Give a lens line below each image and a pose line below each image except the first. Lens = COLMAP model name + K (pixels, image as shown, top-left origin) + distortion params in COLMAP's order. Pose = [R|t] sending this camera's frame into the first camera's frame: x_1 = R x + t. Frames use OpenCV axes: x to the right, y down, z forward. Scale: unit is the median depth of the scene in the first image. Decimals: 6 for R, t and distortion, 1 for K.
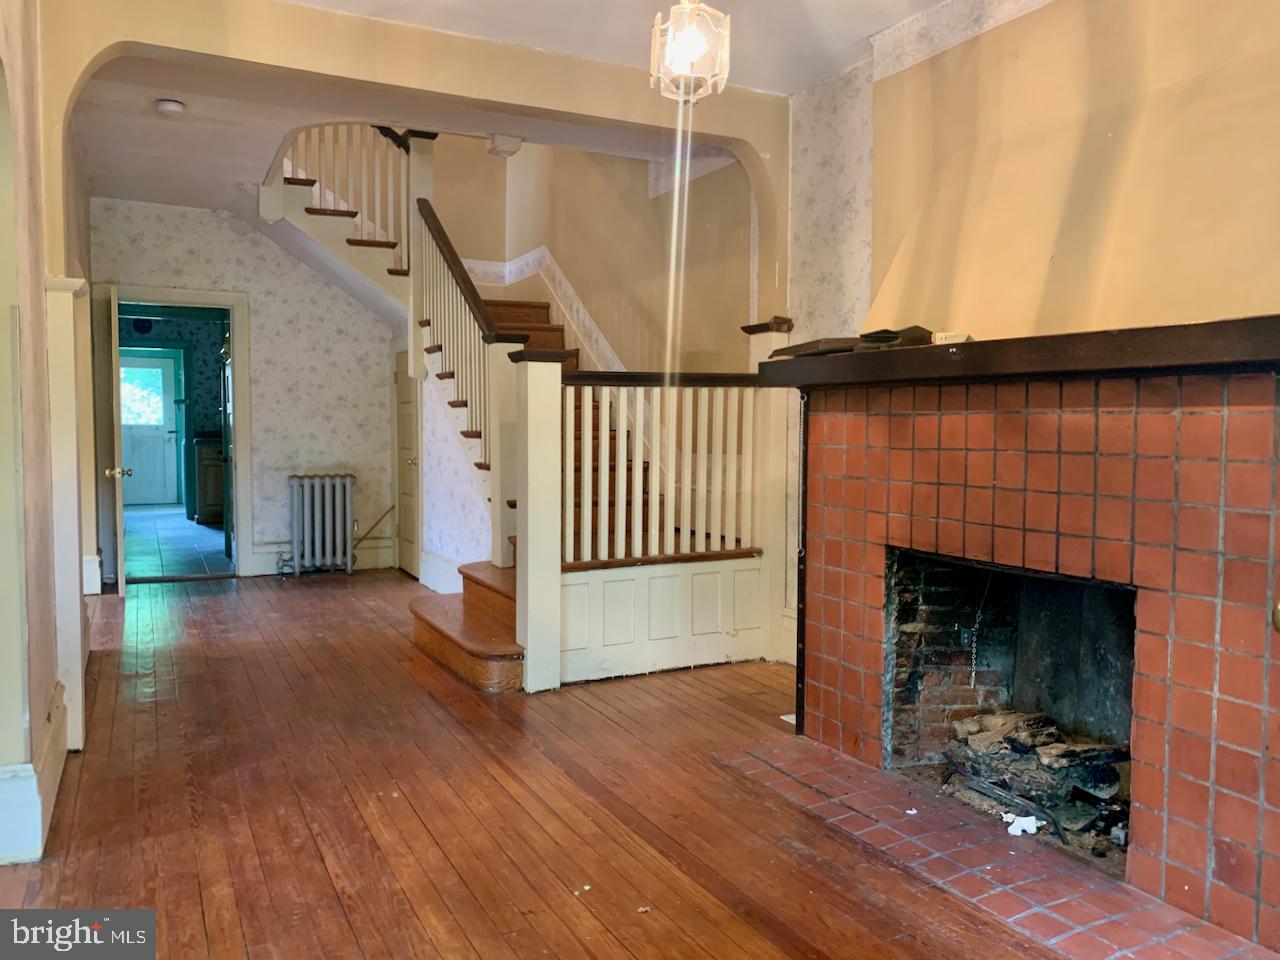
lens RADIAL K [[992.1, 0, 640.0], [0, 992.1, 480.0], [0, 0, 1]] dist [0.065160, -0.001781]
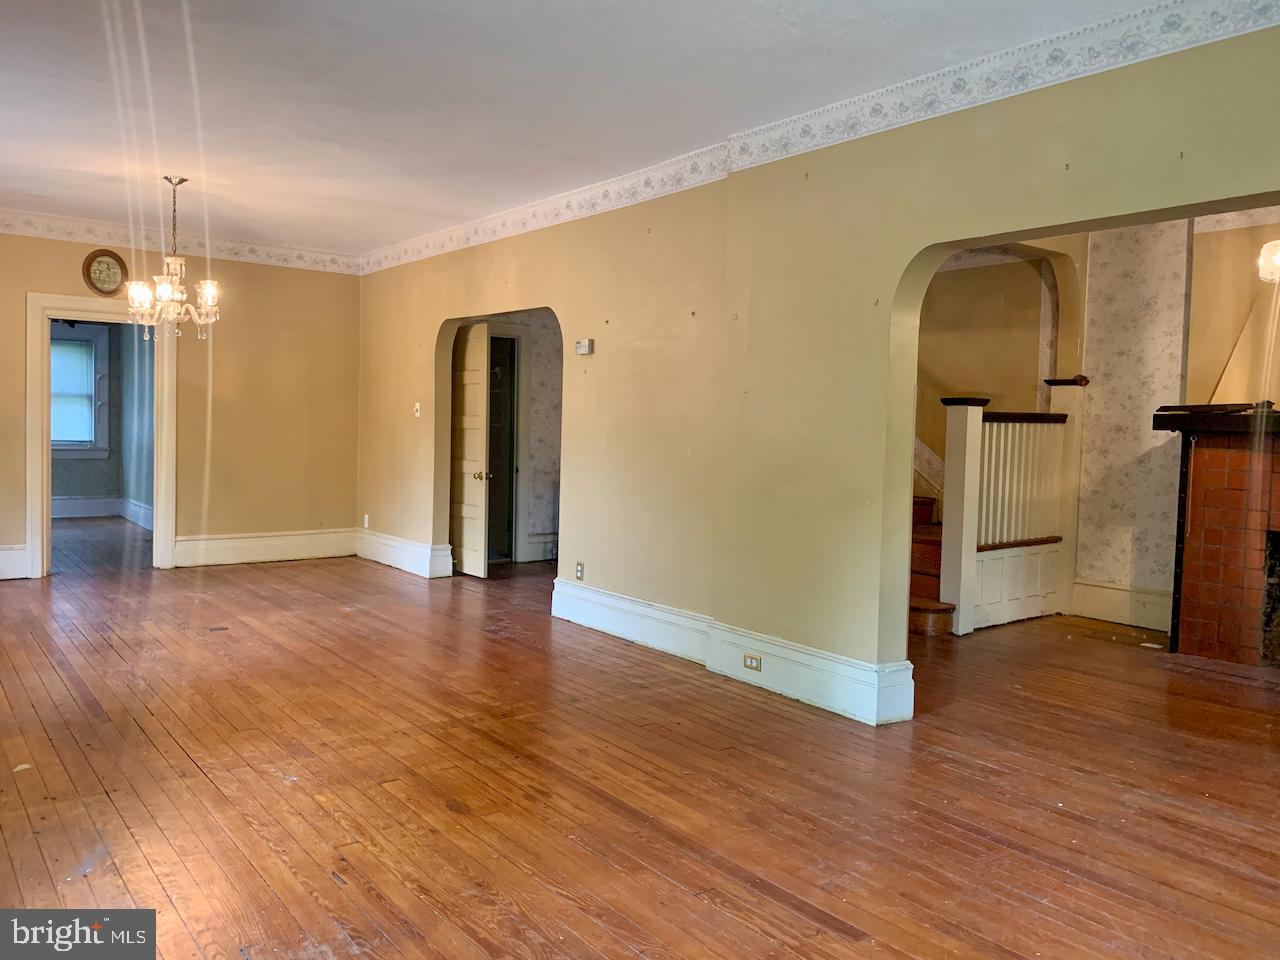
lens RADIAL K [[974.5, 0, 640.0], [0, 974.5, 480.0], [0, 0, 1]] dist [0.100461, -0.200192]
pose [[0.979313, 0.012163, 0.201984, -0.820097], [-0.011962, 0.999926, -0.002218, -0.001917], [-0.201996, -0.000244, 0.979386, -0.288371]]
